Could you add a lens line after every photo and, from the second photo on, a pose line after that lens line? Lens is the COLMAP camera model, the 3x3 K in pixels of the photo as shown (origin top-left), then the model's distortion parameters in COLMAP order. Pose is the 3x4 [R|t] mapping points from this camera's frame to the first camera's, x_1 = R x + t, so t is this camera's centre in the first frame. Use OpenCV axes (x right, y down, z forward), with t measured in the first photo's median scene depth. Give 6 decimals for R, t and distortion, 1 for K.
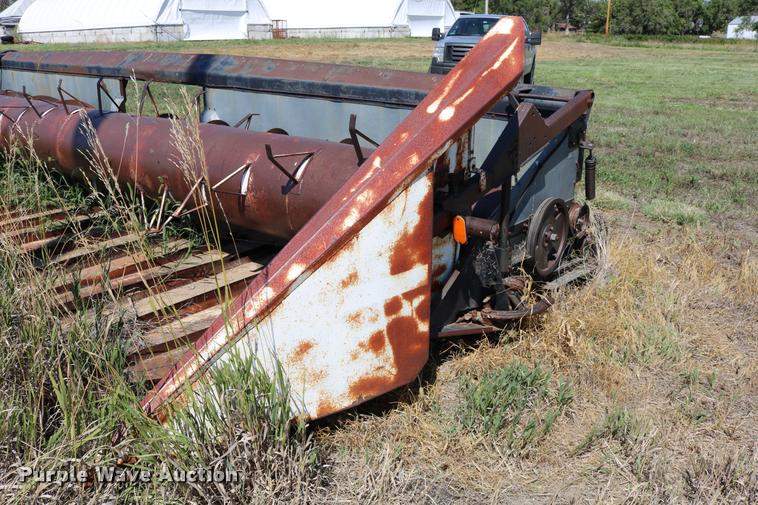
lens RADIAL K [[657.5, 0, 382.4], [0, 657.5, 257.9], [0, 0, 1]] dist [-0.121936, 0.096586]
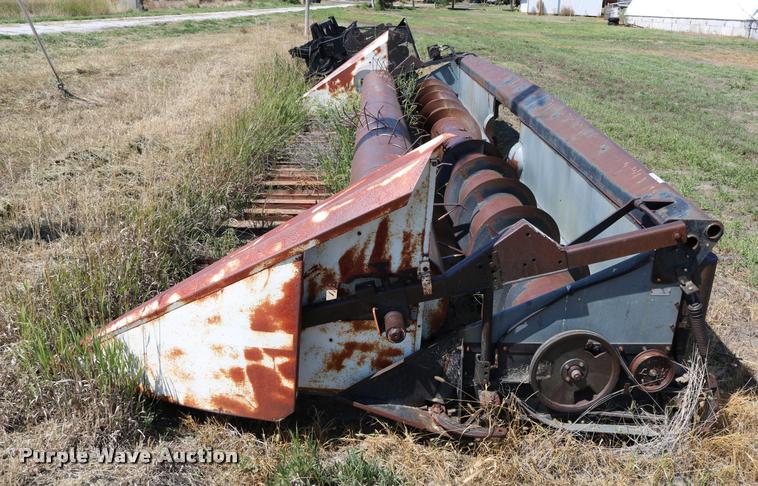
lens RADIAL K [[698.3, 0, 386.4], [0, 698.3, 237.5], [0, 0, 1]] dist [-0.104992, -0.001645]
pose [[0.639310, 0.271977, -0.719243, 0.790254], [-0.282444, 0.953033, 0.109330, -0.261915], [0.715198, 0.133250, 0.686102, 0.182841]]
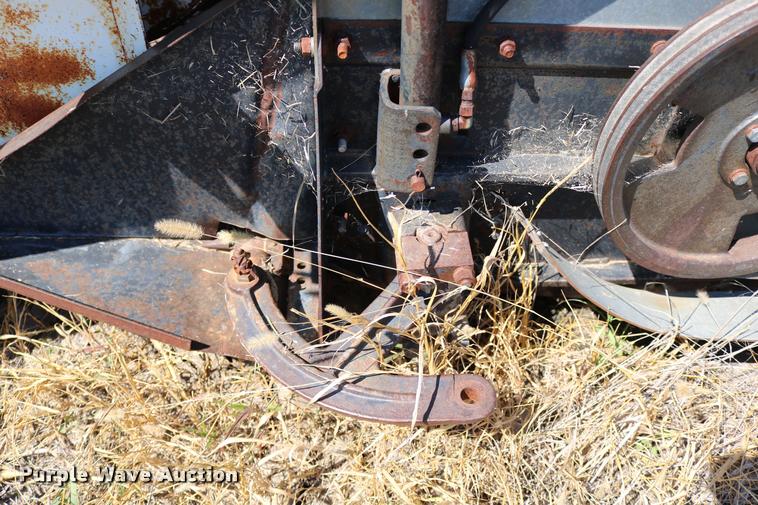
lens RADIAL K [[657.5, 0, 380.6], [0, 657.5, 255.2], [0, 0, 1]] dist [-0.121936, 0.096586]
pose [[0.653493, 0.585489, -0.479739, 0.320589], [-0.287514, 0.778293, 0.558207, -0.096589], [0.700202, -0.226853, 0.676945, 0.848646]]
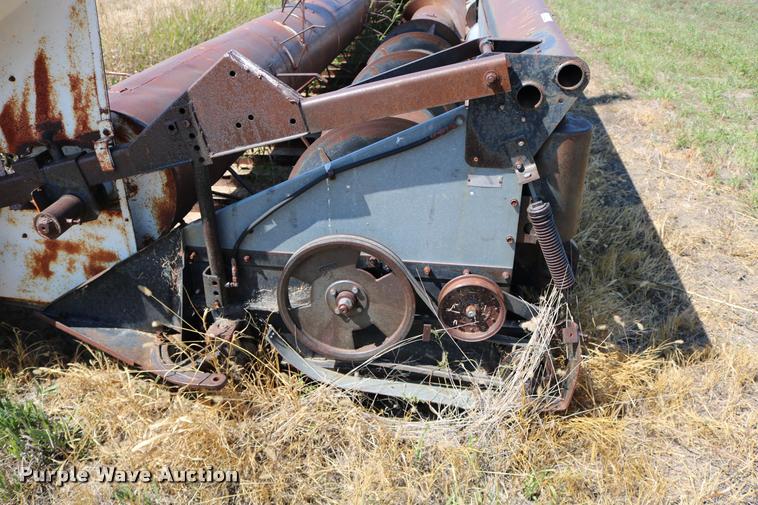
lens RADIAL K [[657.5, 0, 374.6], [0, 657.5, 258.2], [0, 0, 1]] dist [-0.121936, 0.096586]
pose [[0.500095, 0.392782, -0.771769, 0.772999], [-0.285153, 0.916207, 0.281517, -0.262464], [0.817675, 0.079288, 0.570193, 0.776366]]
